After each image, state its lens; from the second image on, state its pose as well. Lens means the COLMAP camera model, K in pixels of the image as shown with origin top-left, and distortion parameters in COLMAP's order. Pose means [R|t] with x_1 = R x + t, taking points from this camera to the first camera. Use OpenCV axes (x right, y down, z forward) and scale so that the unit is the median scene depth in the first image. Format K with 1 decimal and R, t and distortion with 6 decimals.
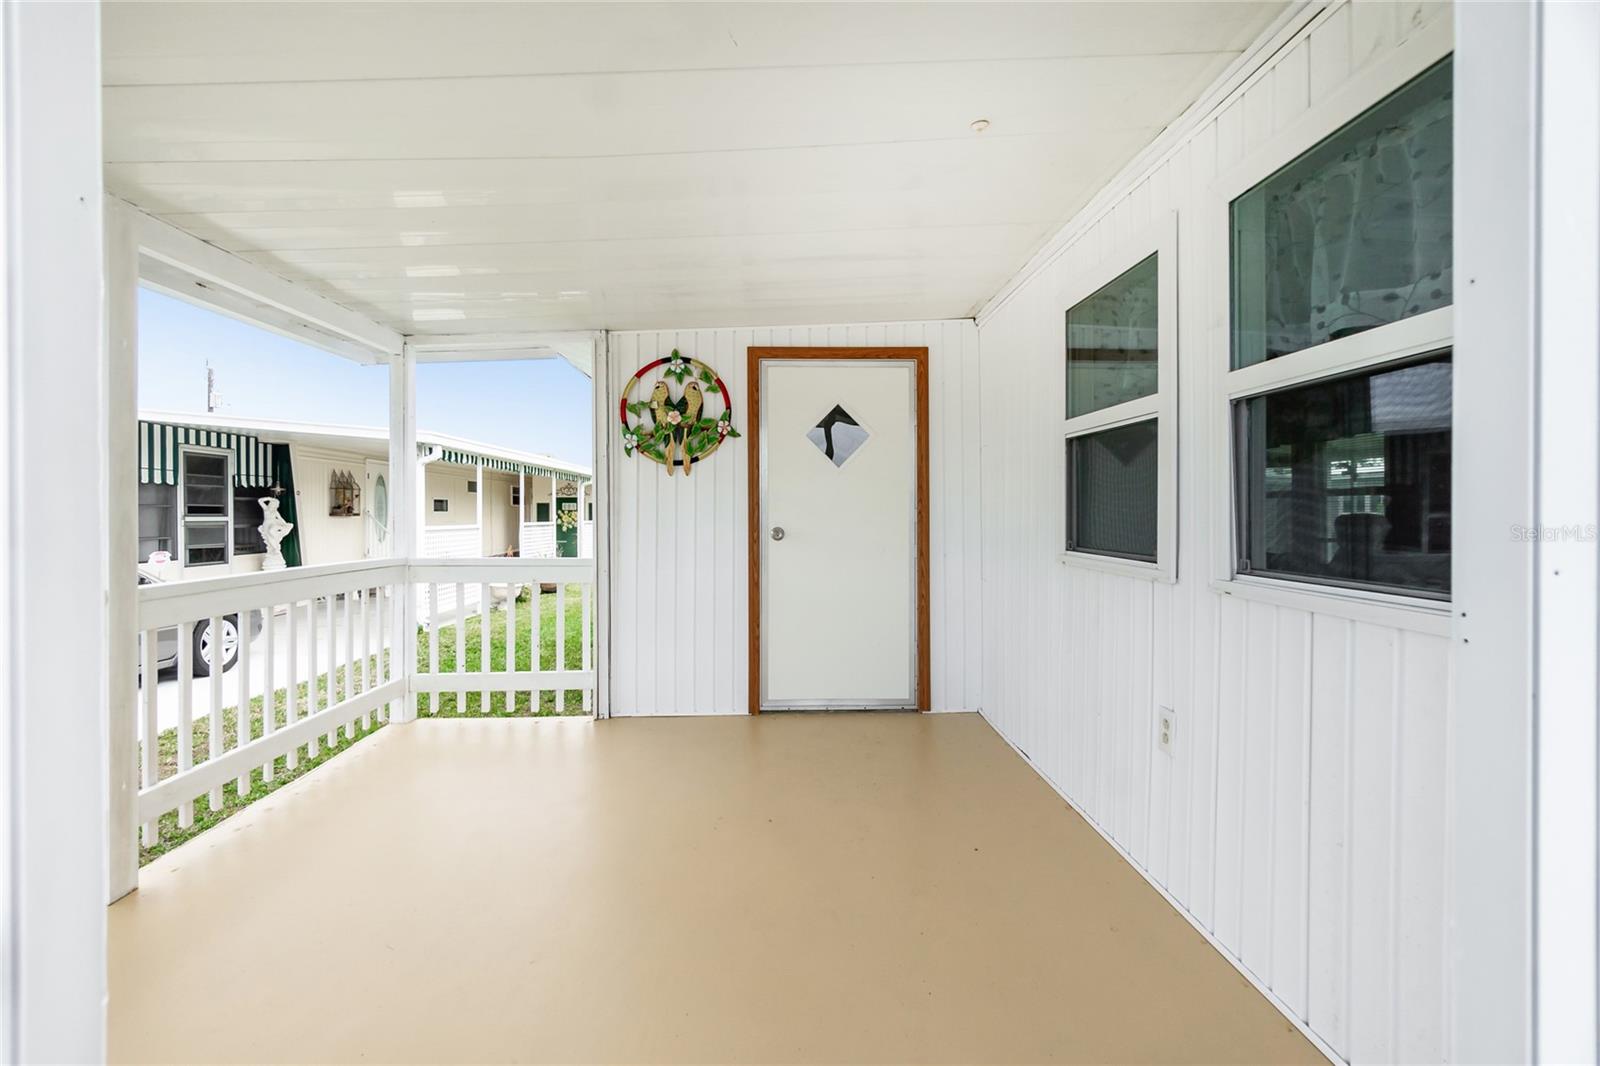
lens RADIAL K [[703.6, 0, 803.1], [0, 703.6, 515.7], [0, 0, 1]] dist [-0.004397, -0.000120]
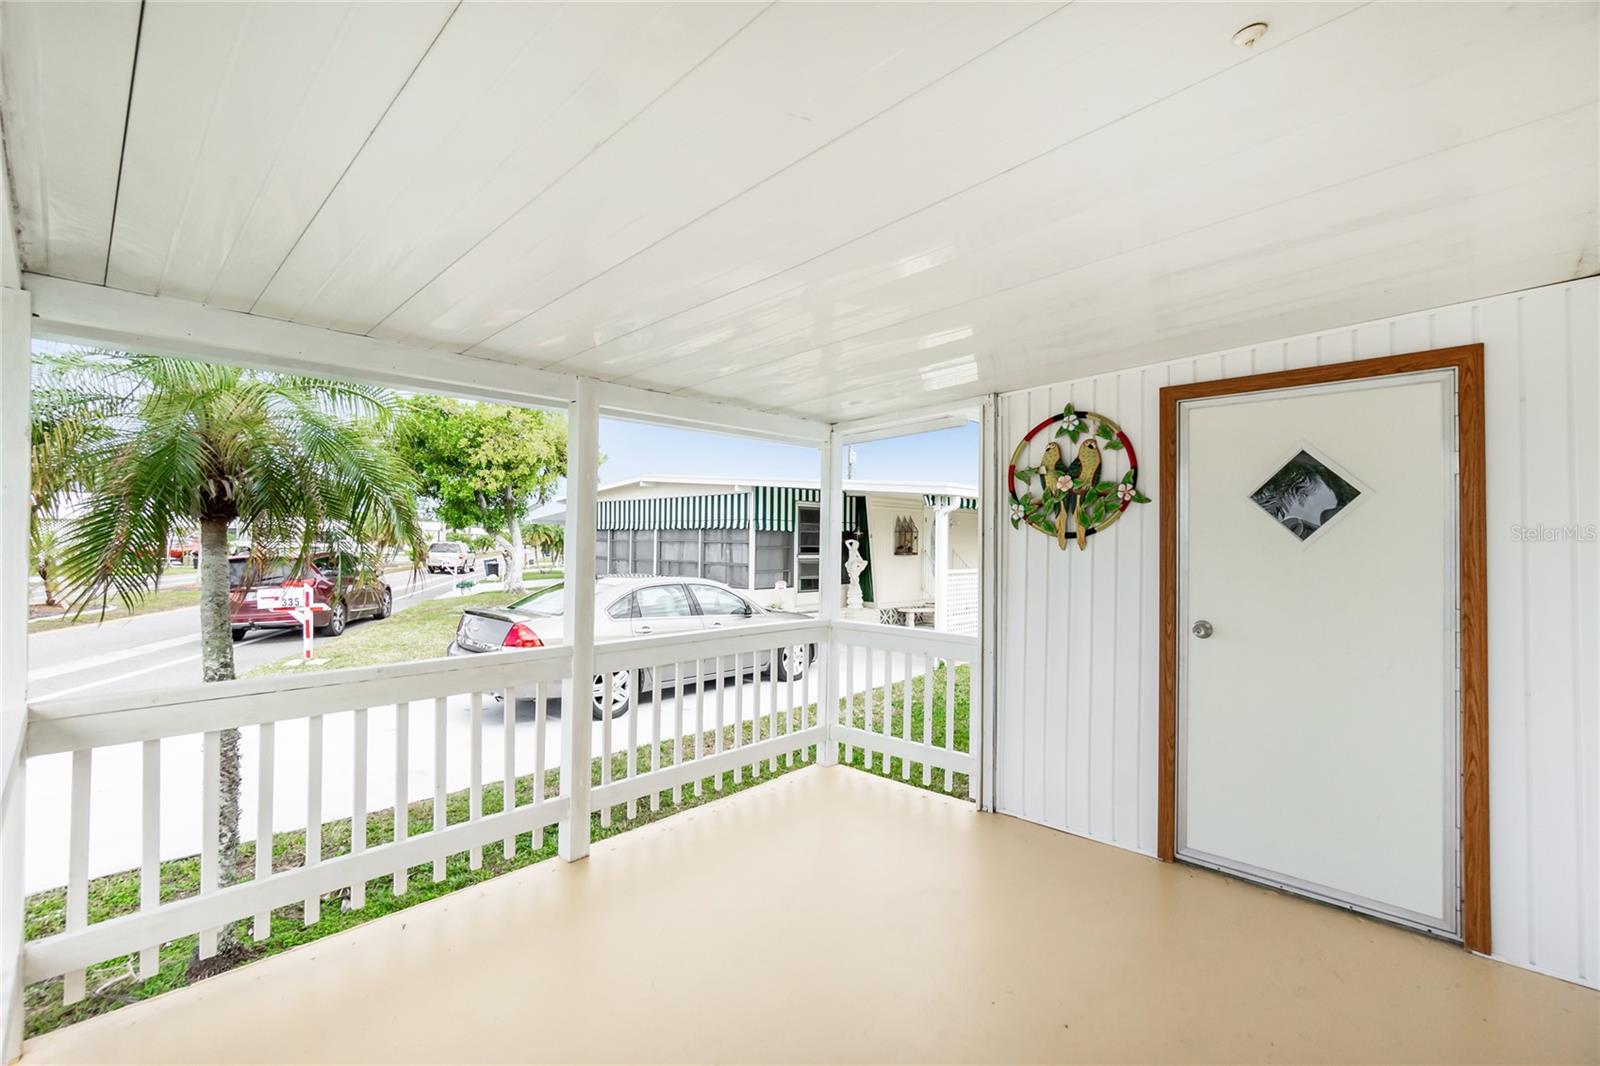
lens RADIAL K [[702.4, 0, 801.7], [0, 702.4, 528.0], [0, 0, 1]] dist [-0.001104, 0.000554]
pose [[0.695125, -0.003736, -0.718879, 0.207769], [-0.012396, 0.999776, -0.017182, -0.064803], [0.718782, 0.020855, 0.694922, 0.168223]]
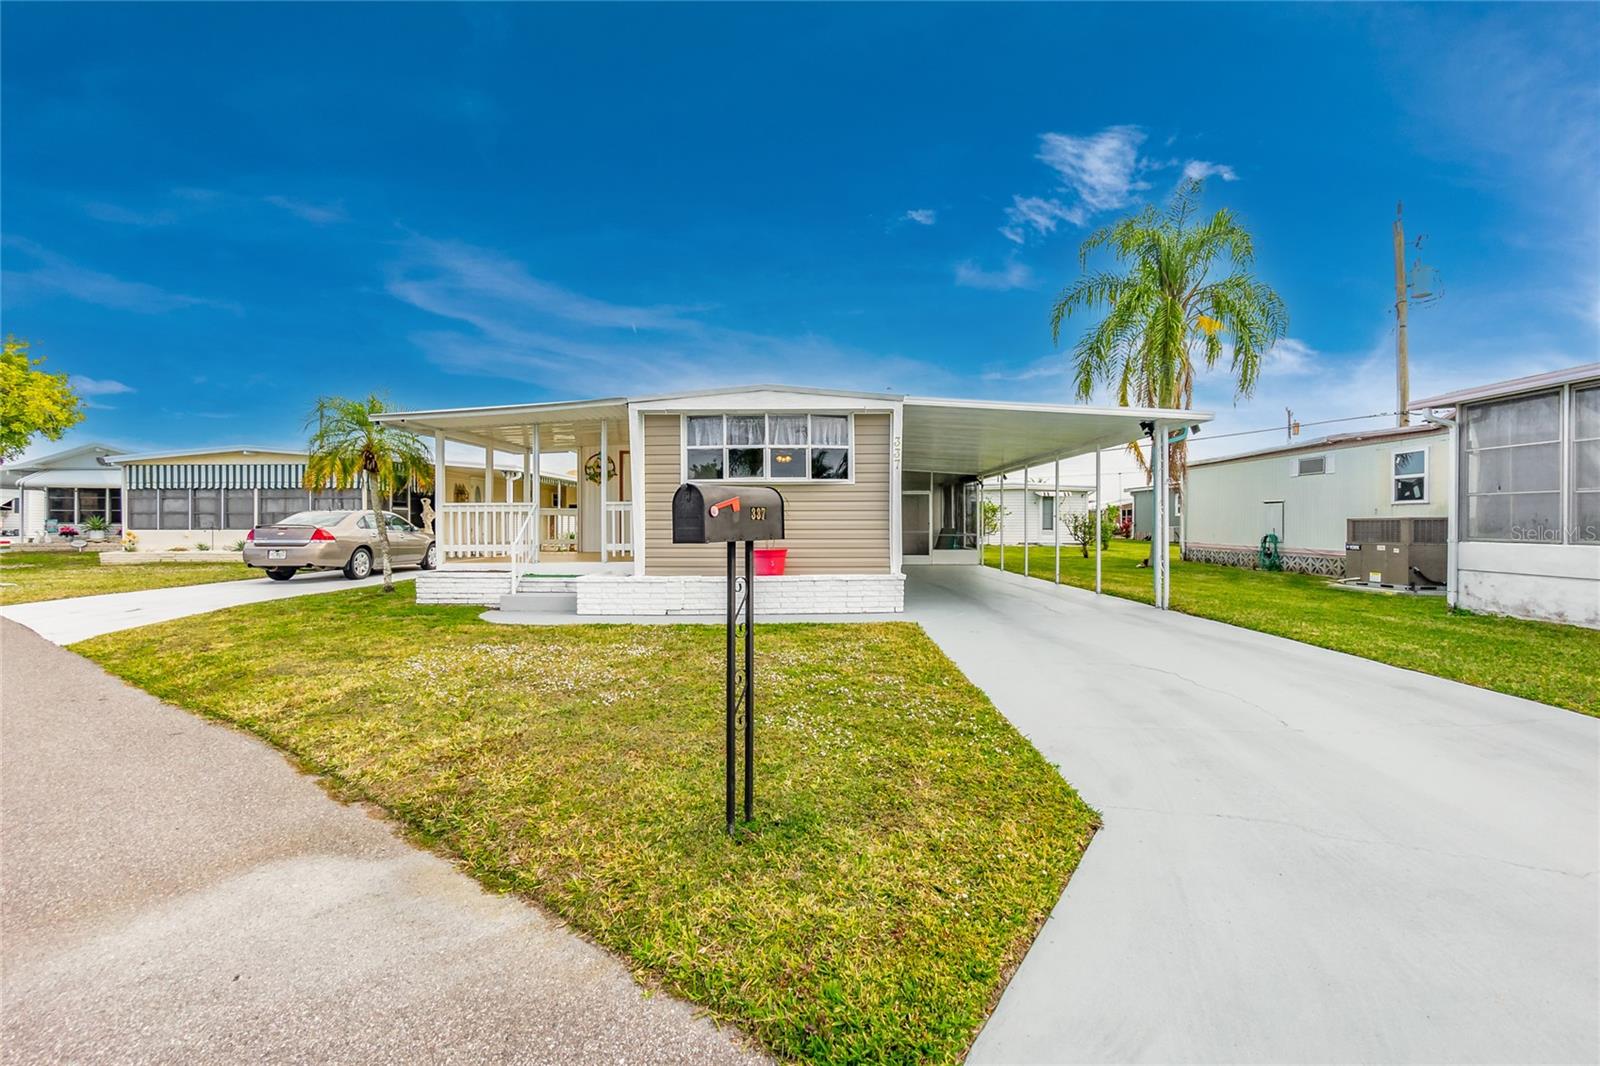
lens RADIAL K [[702.4, 0, 801.7], [0, 702.4, 528.0], [0, 0, 1]] dist [-0.001104, 0.000554]
pose [[0.998785, -0.000222, -0.049289, 0.882652], [0.000431, 0.999991, 0.004226, 0.121484], [0.049288, -0.004242, 0.998776, -2.183099]]
